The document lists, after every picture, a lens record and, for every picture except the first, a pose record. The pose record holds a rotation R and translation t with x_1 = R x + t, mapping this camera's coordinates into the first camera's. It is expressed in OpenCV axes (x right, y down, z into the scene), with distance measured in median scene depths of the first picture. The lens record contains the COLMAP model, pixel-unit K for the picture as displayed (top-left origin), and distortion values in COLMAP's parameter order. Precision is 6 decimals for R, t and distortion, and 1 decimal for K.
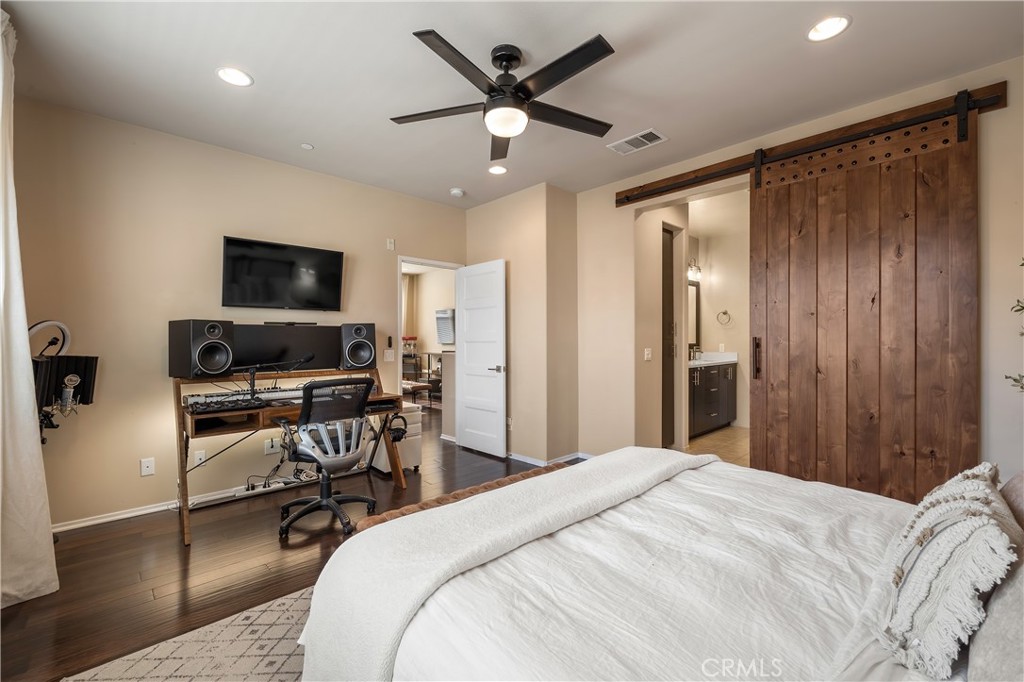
lens RADIAL K [[439.1, 0, 506.3], [0, 439.1, 342.0], [0, 0, 1]] dist [-0.025765, -0.001031]
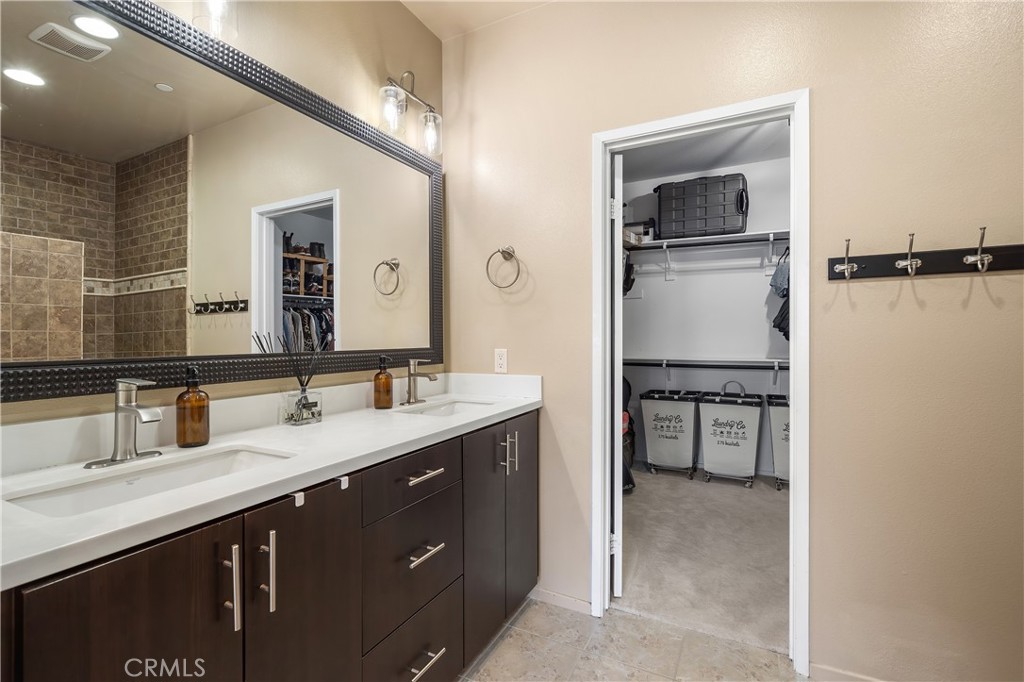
lens RADIAL K [[469.1, 0, 513.4], [0, 469.1, 335.4], [0, 0, 1]] dist [-0.000321, -0.000156]
pose [[0.946302, -0.008863, 0.323162, 0.391893], [0.009053, 0.999959, 0.000916, -0.006470], [-0.323157, 0.002059, 0.946343, 0.666840]]
